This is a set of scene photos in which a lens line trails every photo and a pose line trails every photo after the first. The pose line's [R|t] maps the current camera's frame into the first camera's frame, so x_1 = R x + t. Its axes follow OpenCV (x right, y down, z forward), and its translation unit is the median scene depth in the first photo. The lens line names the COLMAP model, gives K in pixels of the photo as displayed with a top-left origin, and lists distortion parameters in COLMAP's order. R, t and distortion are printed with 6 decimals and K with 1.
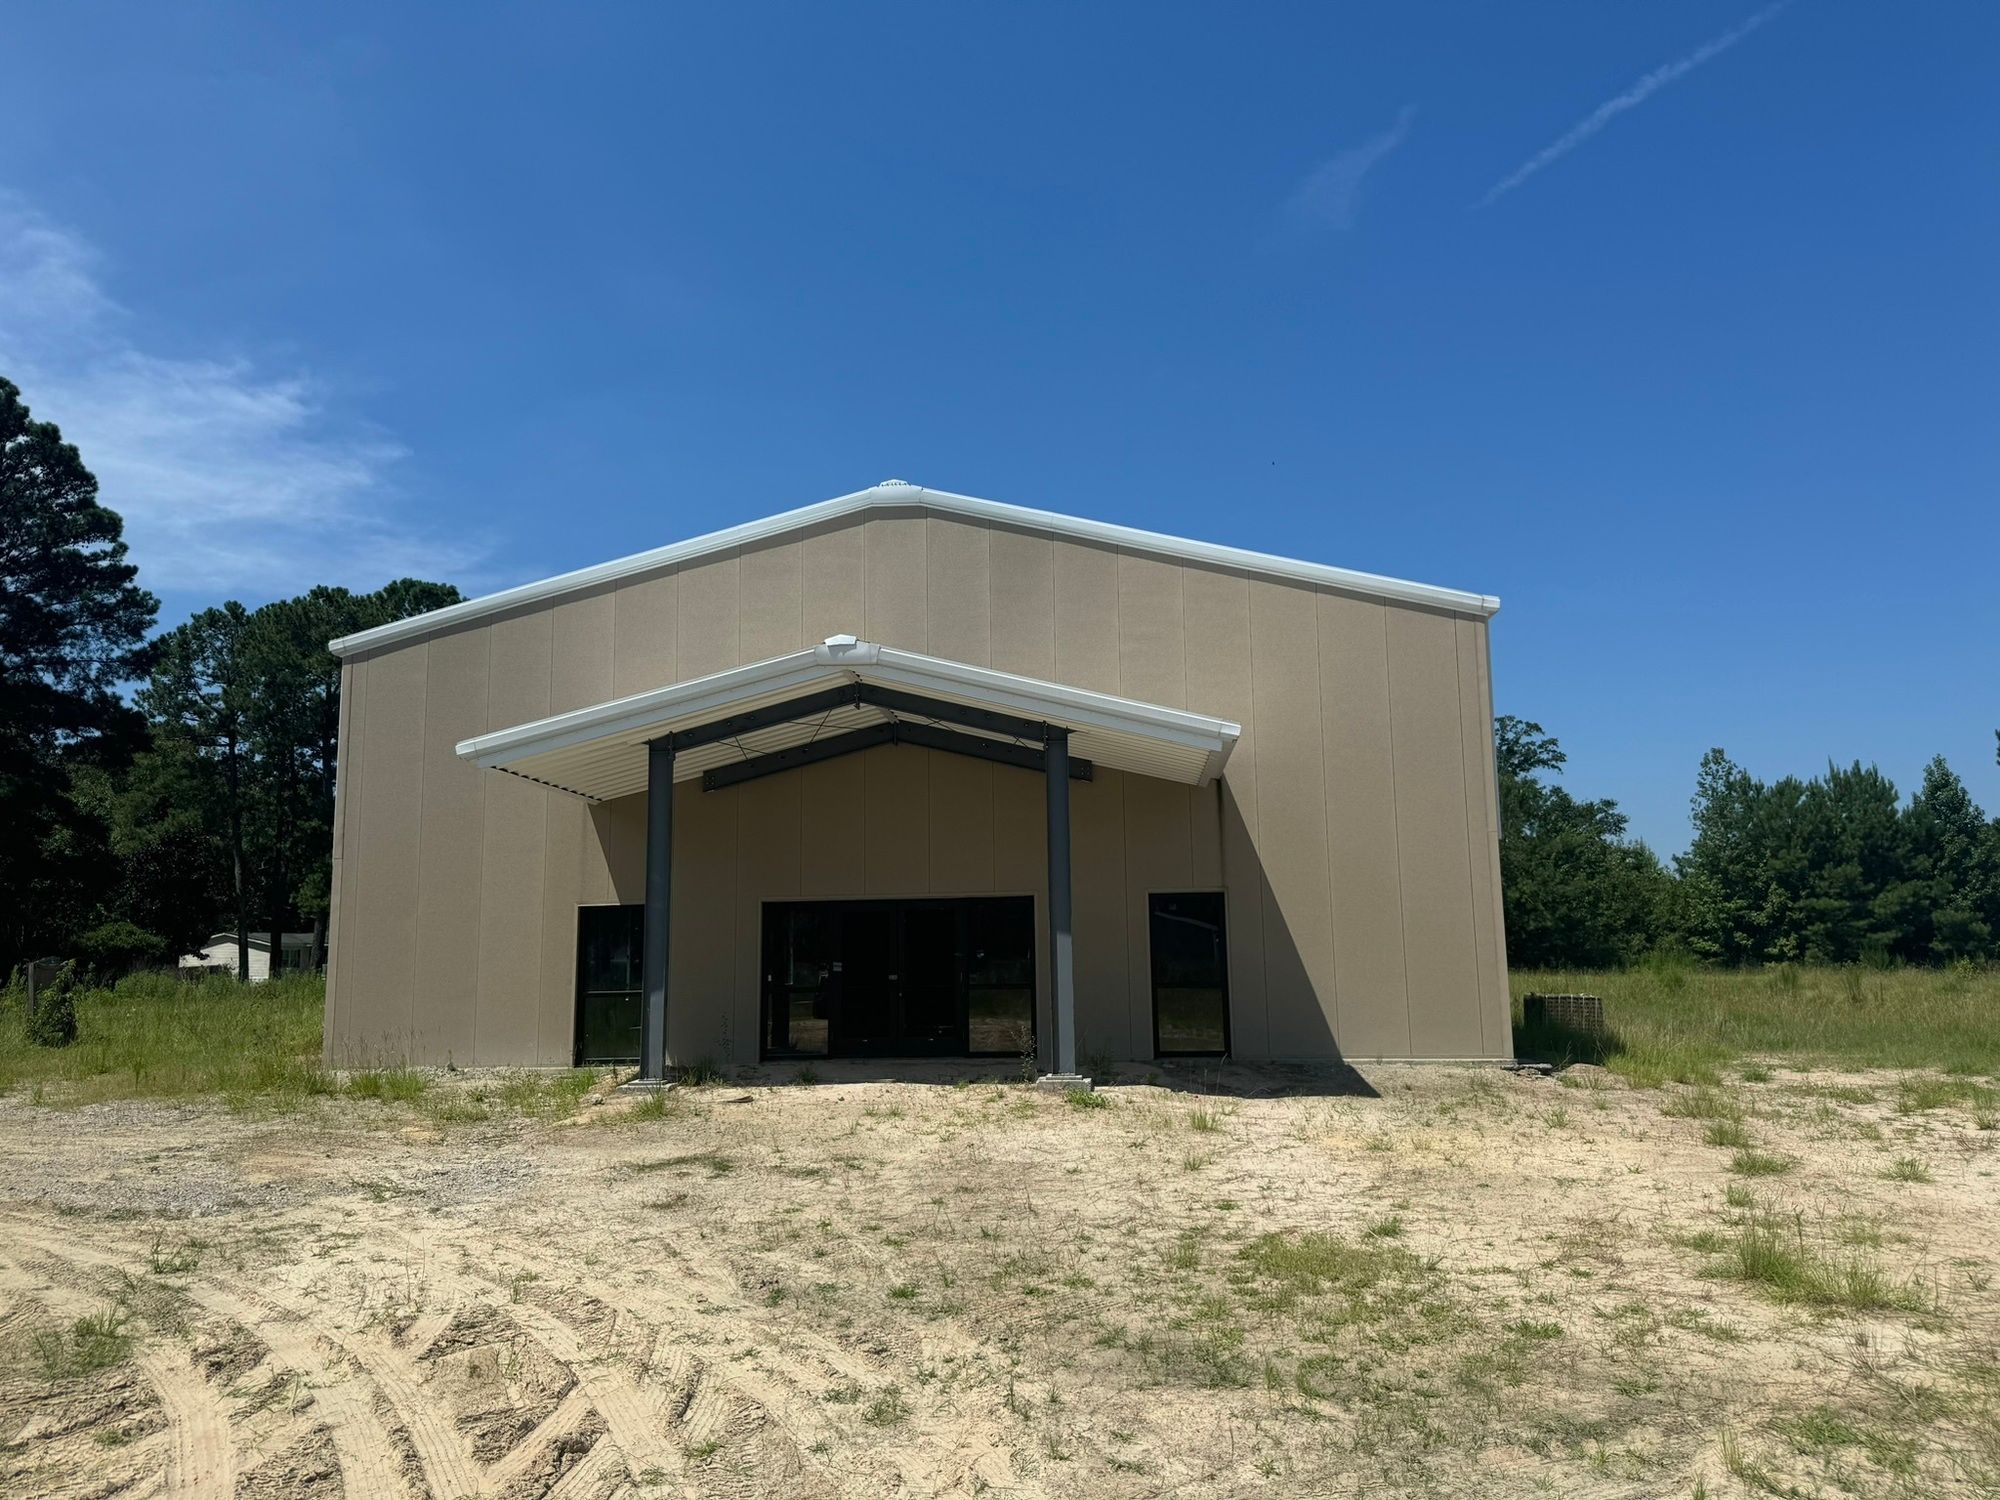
lens RADIAL K [[1390.2, 0, 1004.6], [0, 1390.2, 757.0], [0, 0, 1]] dist [0.099733, -0.148869]
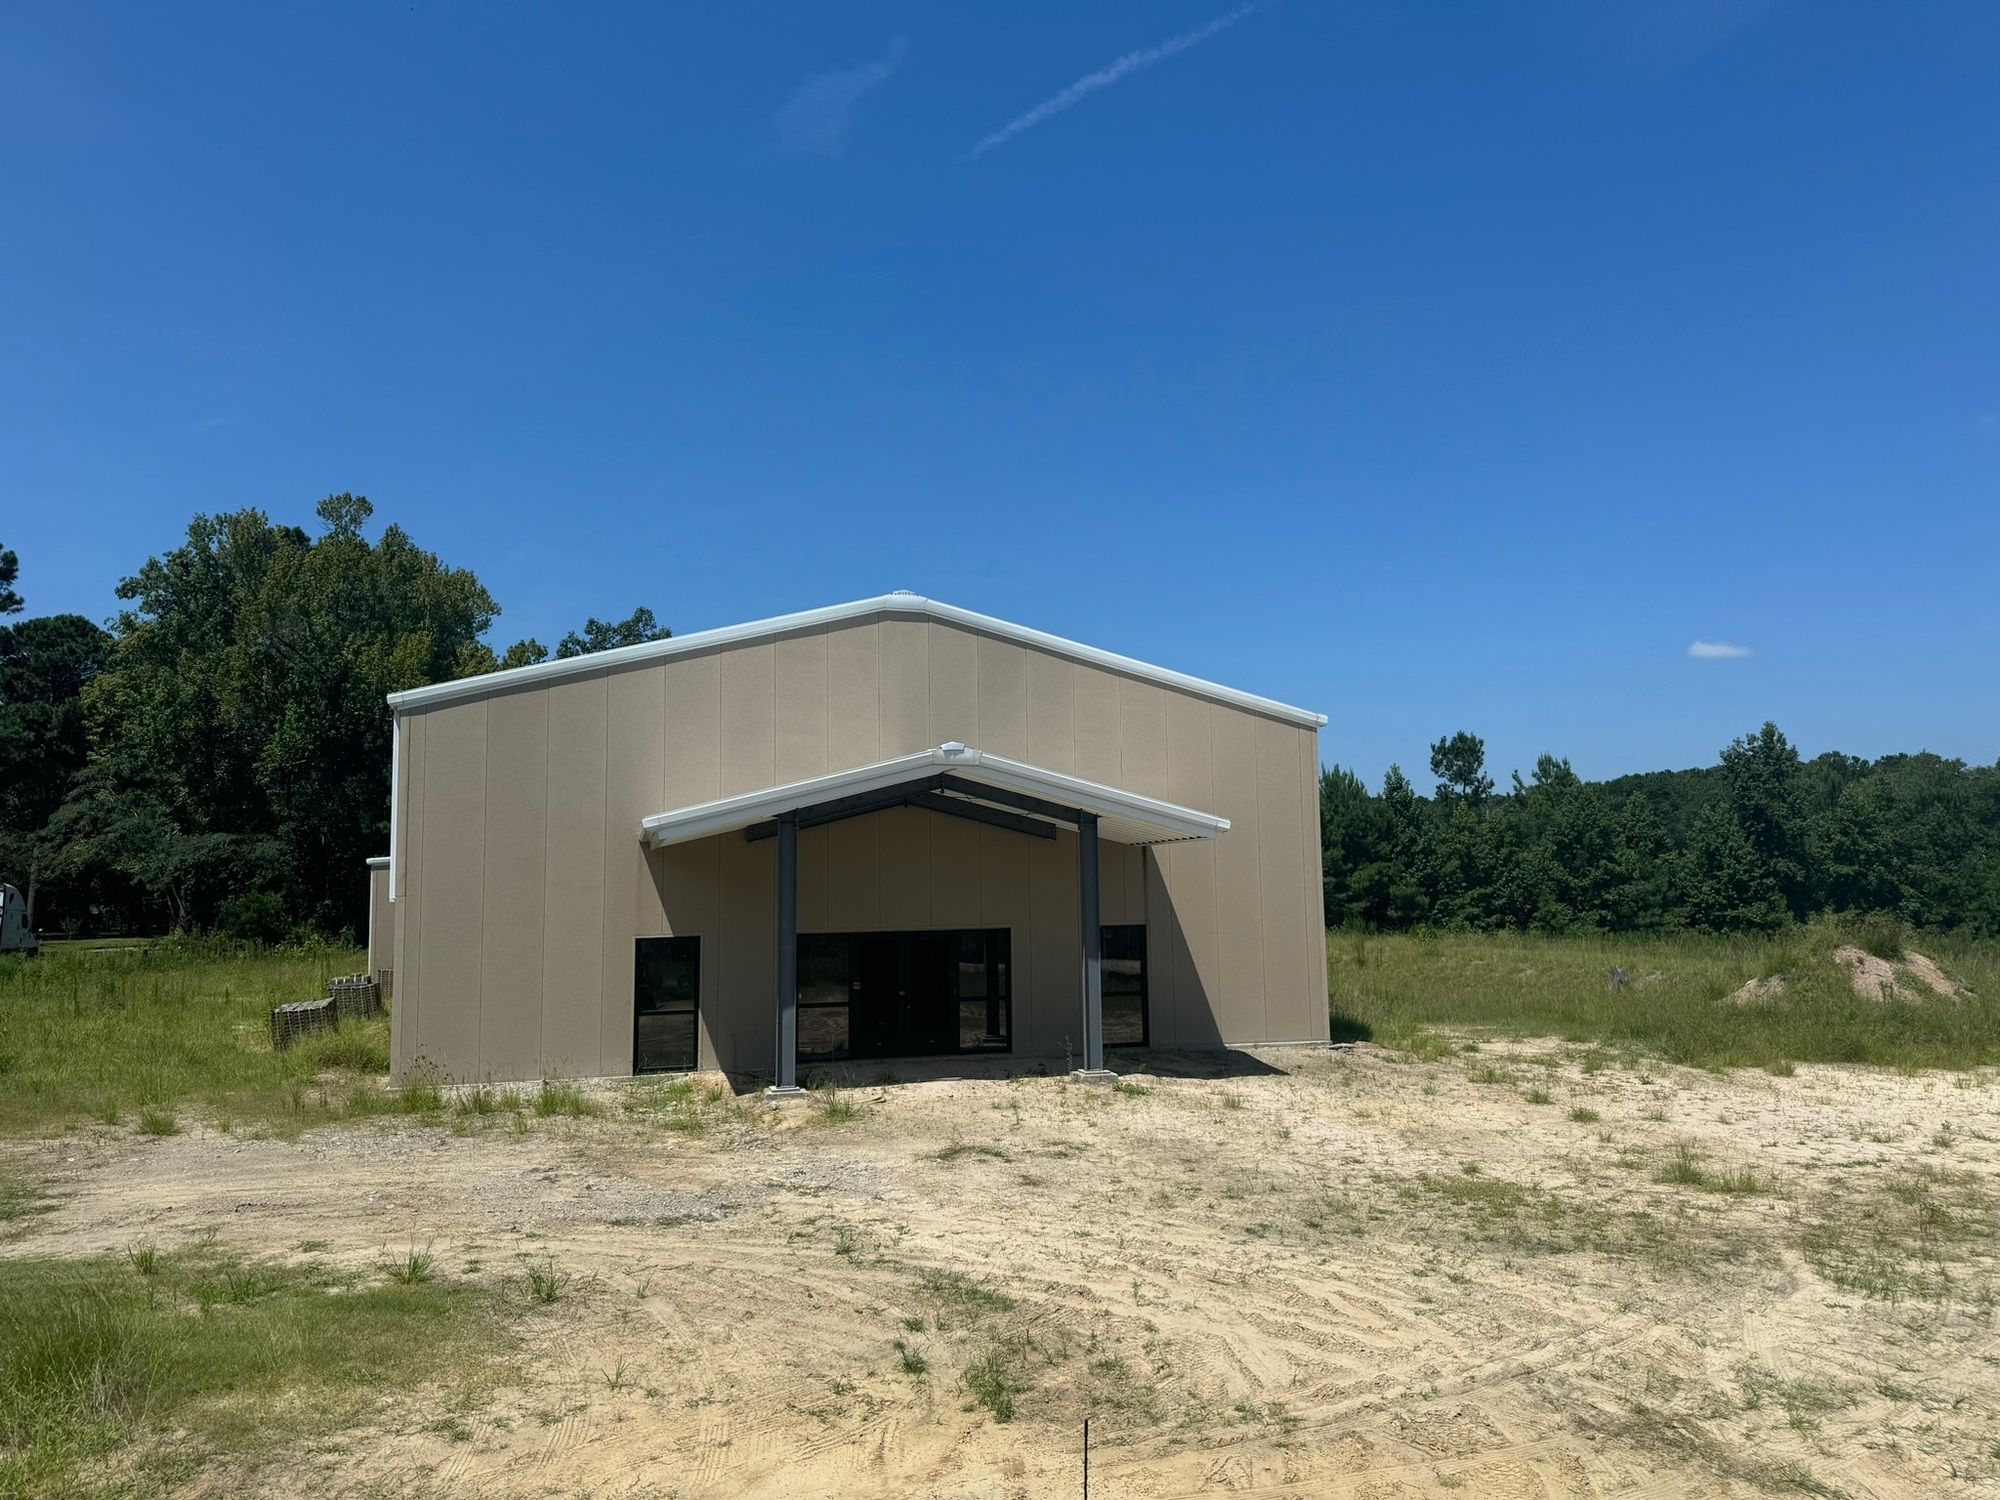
lens RADIAL K [[1390.2, 0, 1004.6], [0, 1390.2, 757.0], [0, 0, 1]] dist [0.099733, -0.148869]
pose [[0.932543, 0.036862, 0.359172, -0.432579], [-0.050798, 0.998275, 0.029438, -0.091780], [-0.357467, -0.045698, 0.932807, -0.185619]]
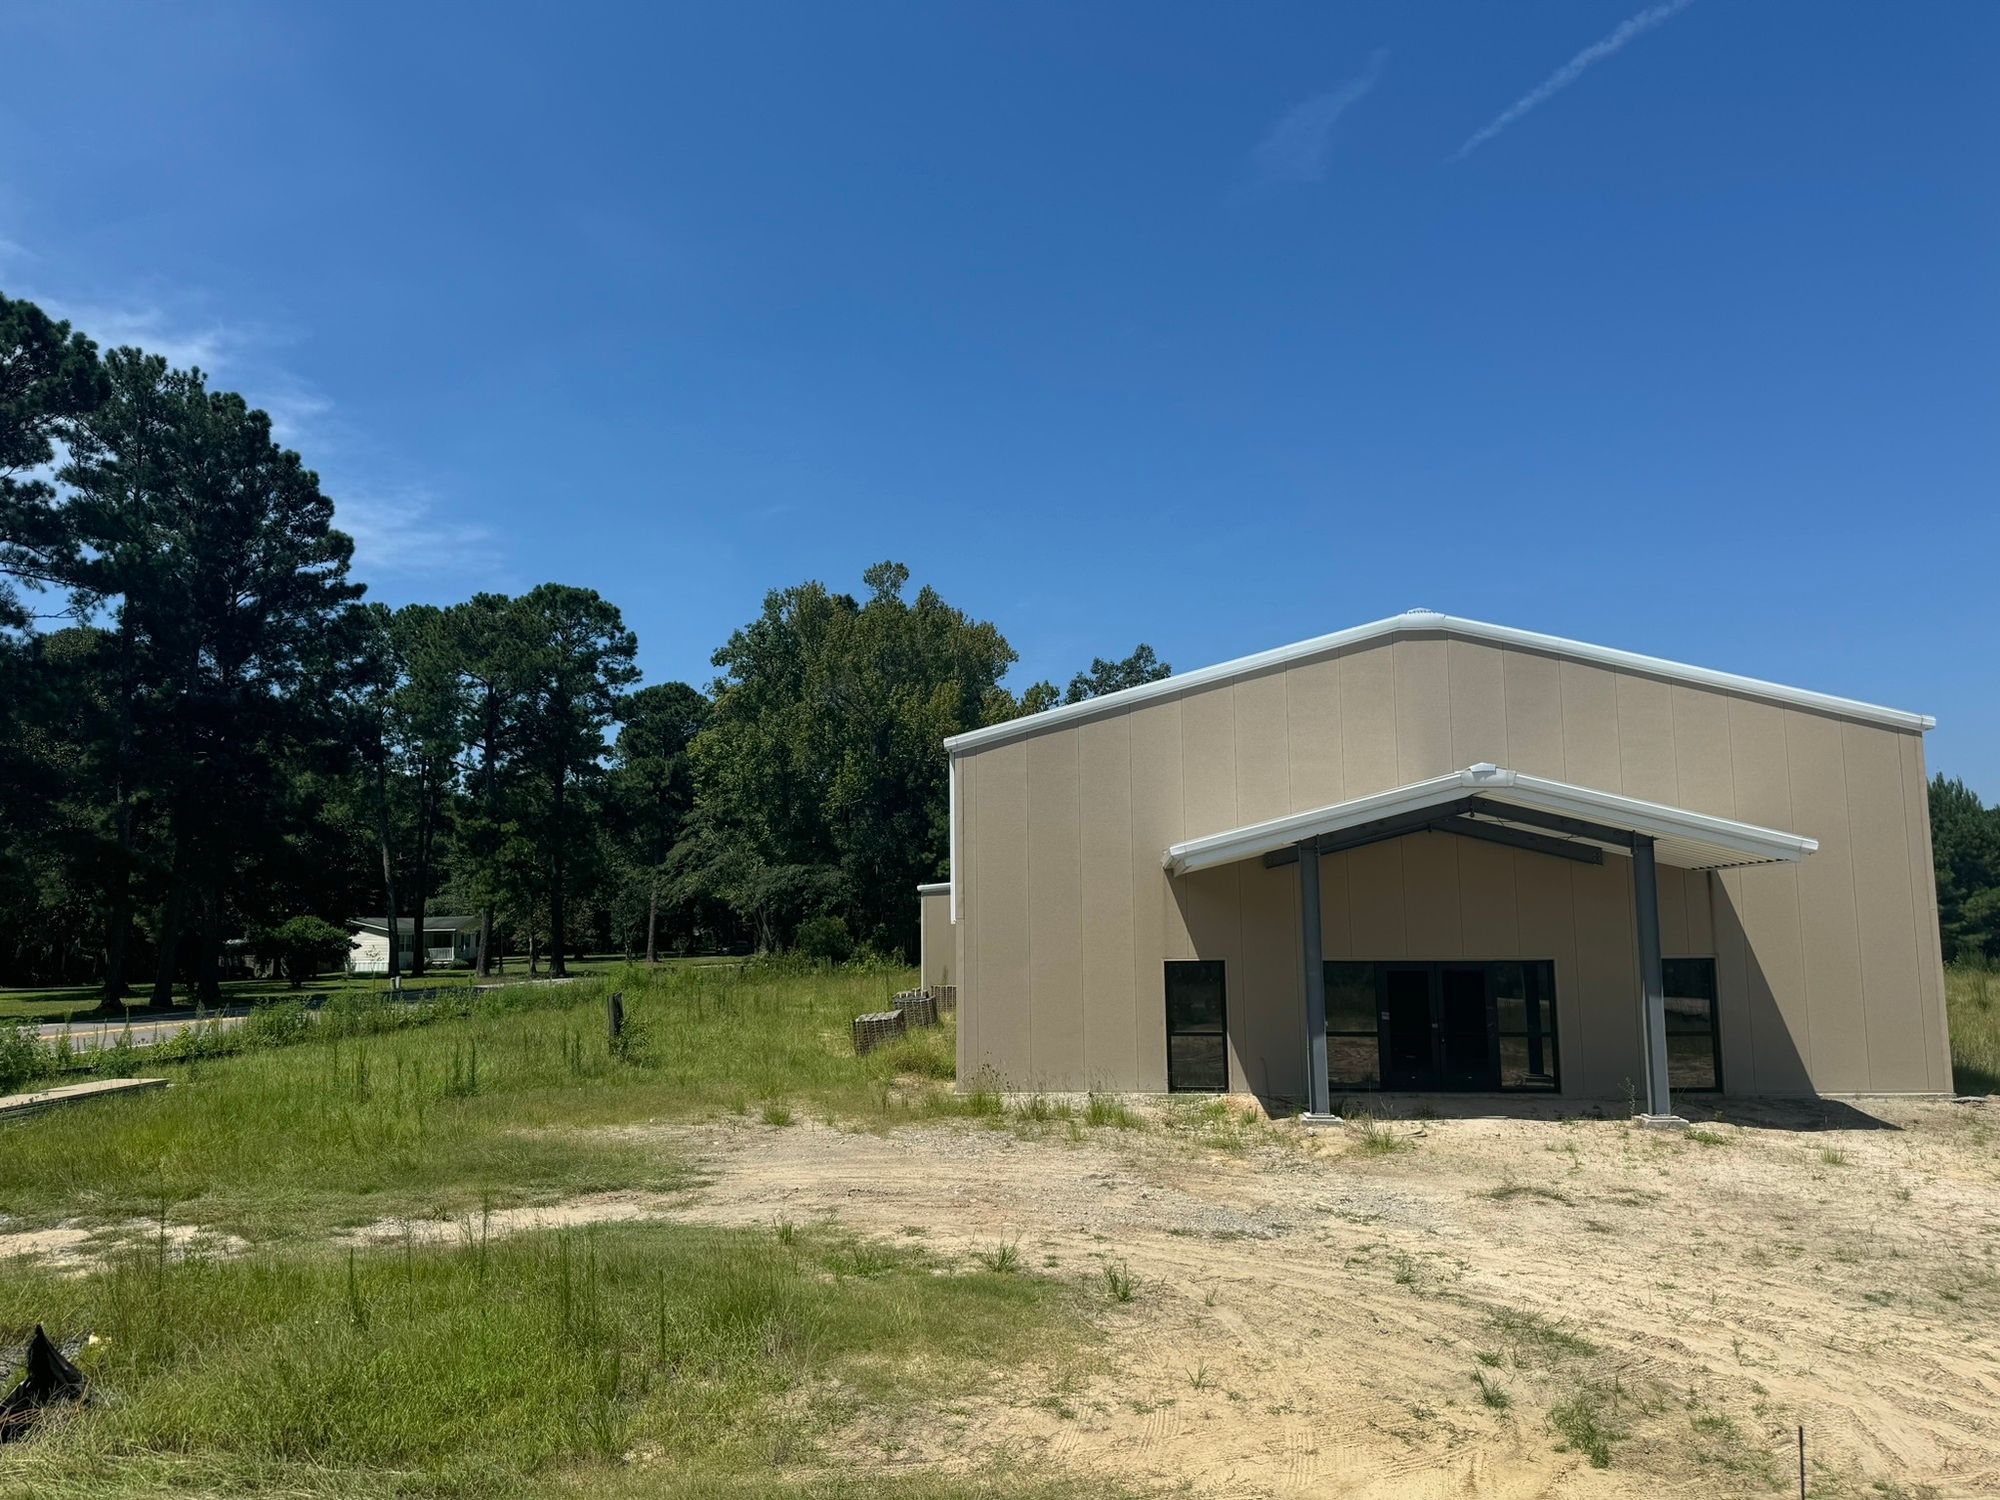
lens RADIAL K [[1390.2, 0, 1004.6], [0, 1390.2, 757.0], [0, 0, 1]] dist [0.099733, -0.148869]
pose [[0.999825, 0.006363, 0.017619, -0.457795], [-0.006722, 0.999770, 0.020364, -0.093815], [-0.017485, -0.020479, 0.999637, -0.204832]]
